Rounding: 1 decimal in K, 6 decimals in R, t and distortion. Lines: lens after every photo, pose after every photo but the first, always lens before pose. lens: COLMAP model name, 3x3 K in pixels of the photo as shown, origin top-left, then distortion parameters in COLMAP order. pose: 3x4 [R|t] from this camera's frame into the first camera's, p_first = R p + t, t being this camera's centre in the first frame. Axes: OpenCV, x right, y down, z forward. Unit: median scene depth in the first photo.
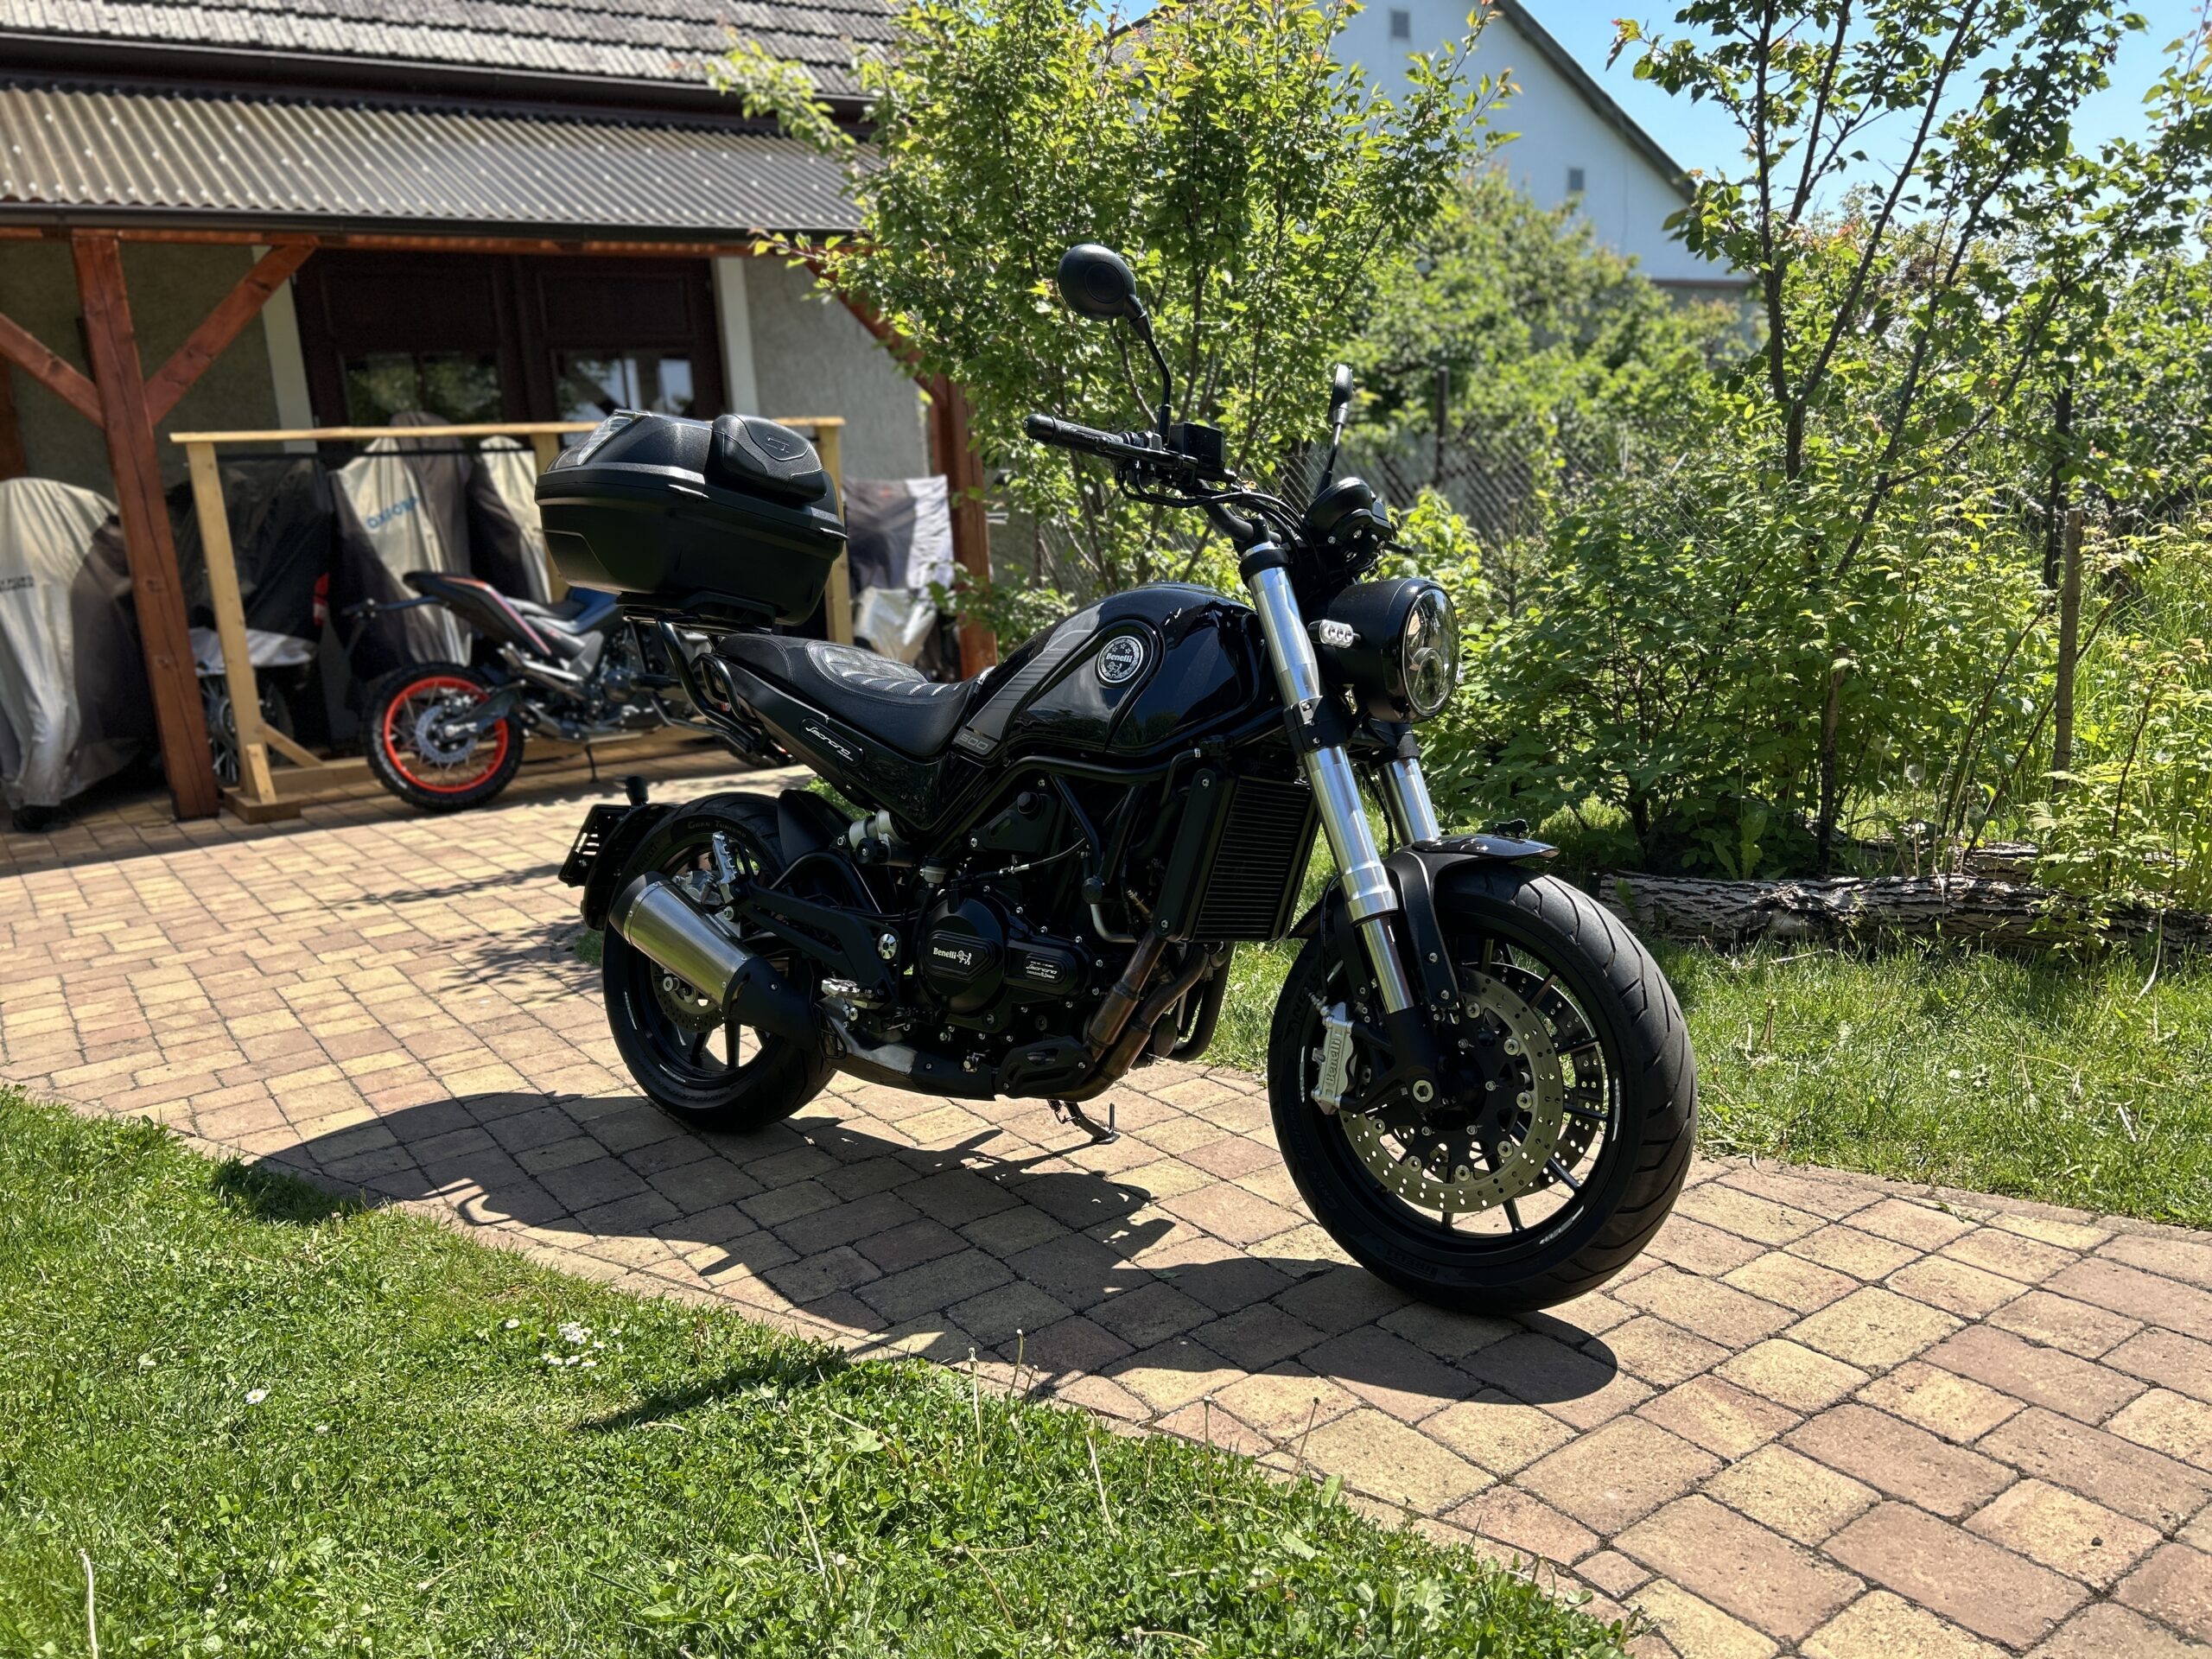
lens RADIAL K [[1663.7, 0, 1115.4], [0, 1663.7, 833.9], [0, 0, 1]] dist [0.056708, -0.072409]
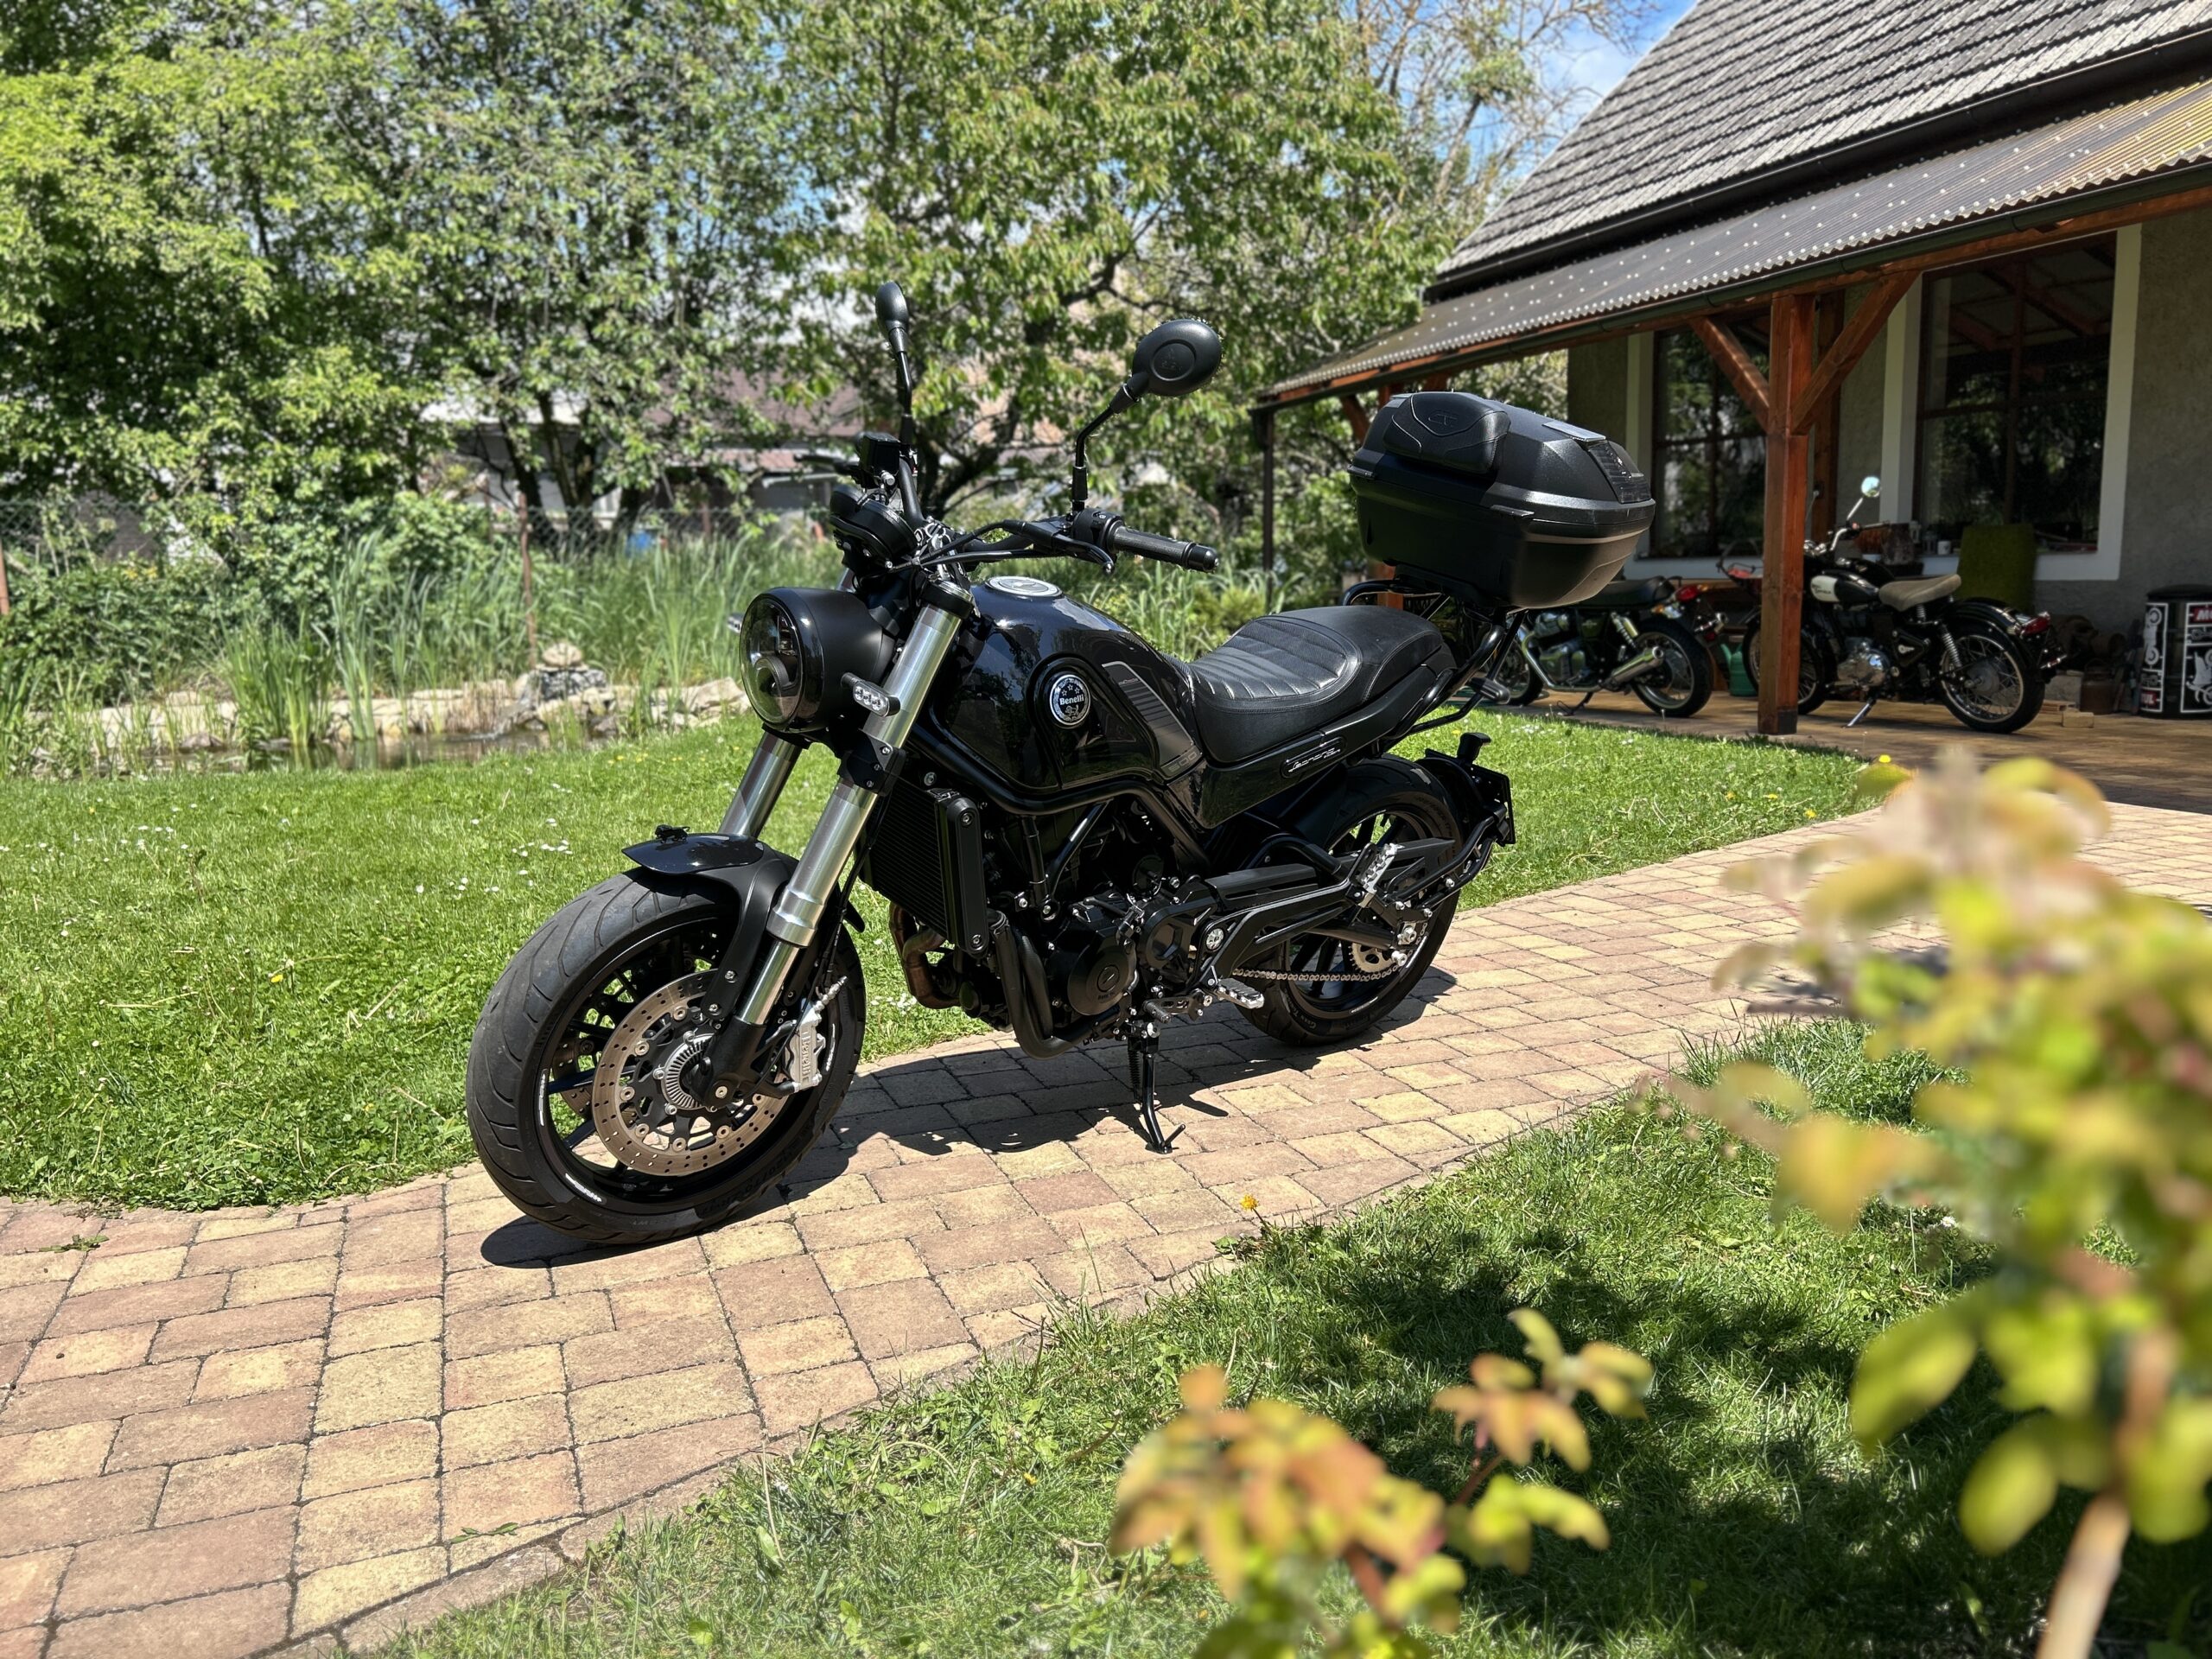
lens RADIAL K [[1663.7, 0, 1115.4], [0, 1663.7, 833.9], [0, 0, 1]] dist [0.056708, -0.072409]
pose [[-0.232663, 0.217480, -0.947929, 0.946262], [-0.154647, 0.954003, 0.256831, -0.255095], [0.960183, 0.206350, -0.188329, 1.198543]]
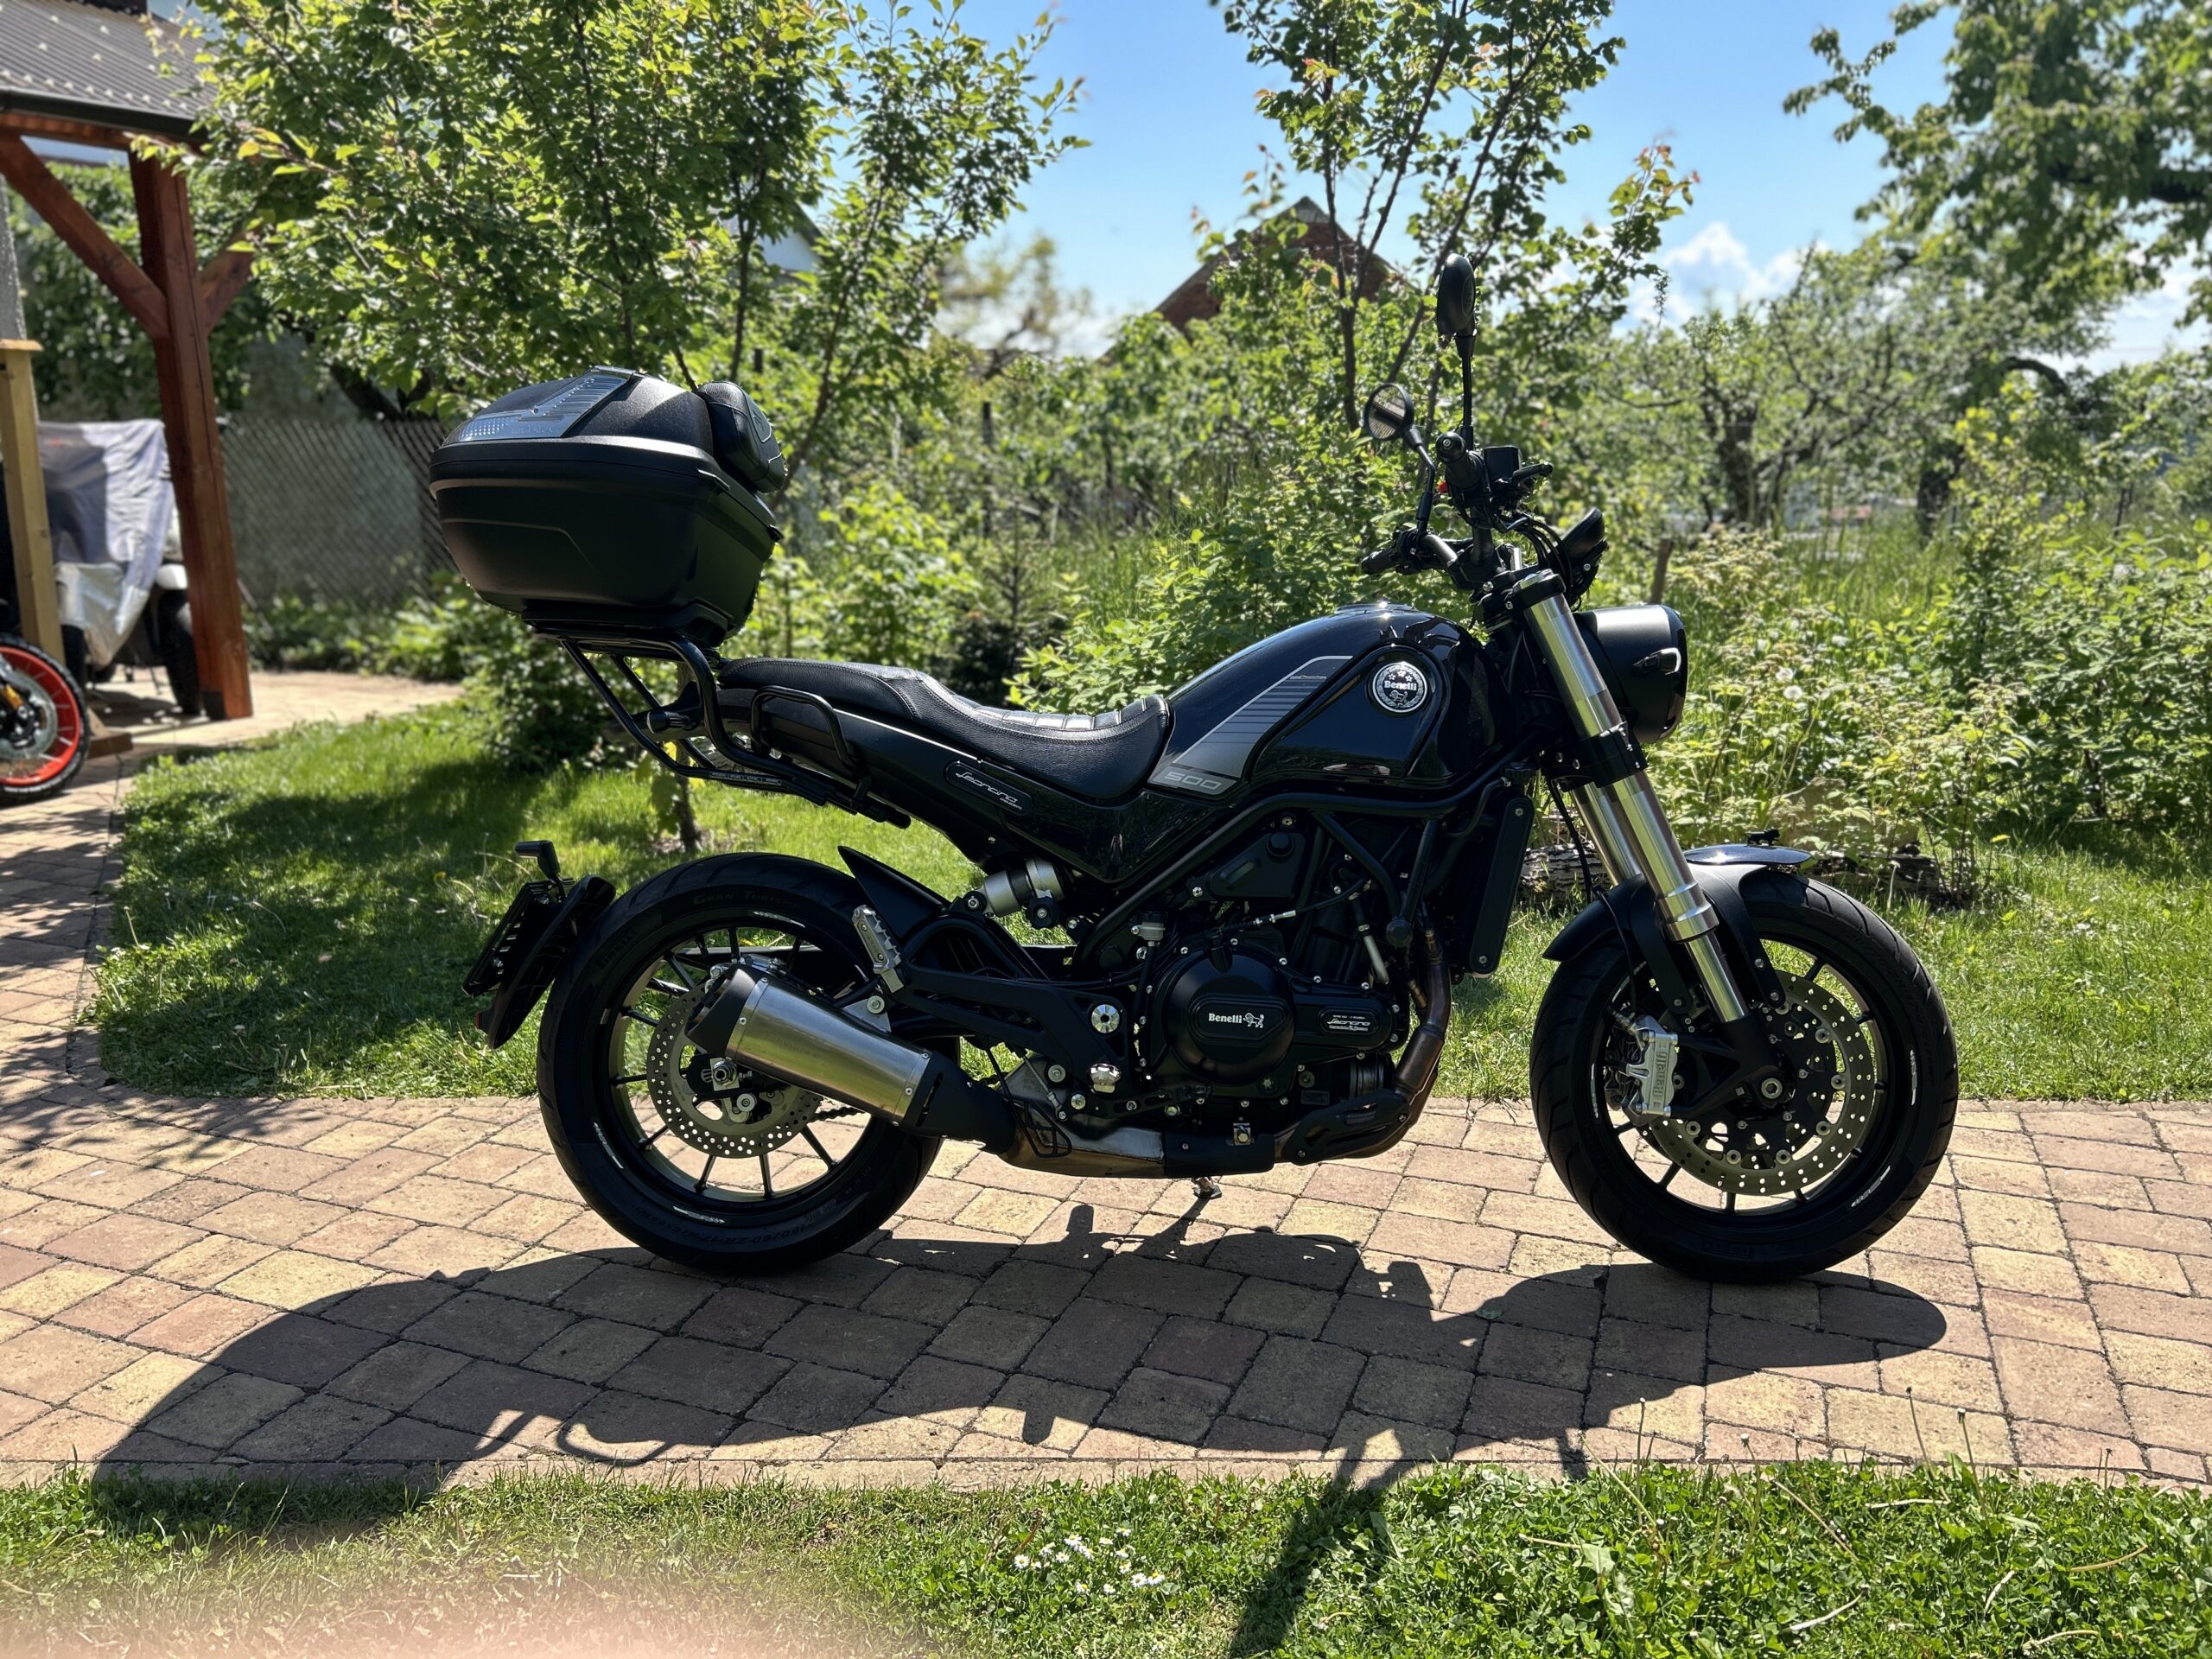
lens RADIAL K [[1678.0, 0, 1106.0], [0, 1678.0, 829.5], [0, 0, 1]] dist [0.023683, -0.003035]
pose [[0.833942, -0.071173, 0.547243, -0.595168], [0.064184, 0.997428, 0.031912, -0.058138], [-0.548106, 0.008511, 0.836365, 0.257254]]
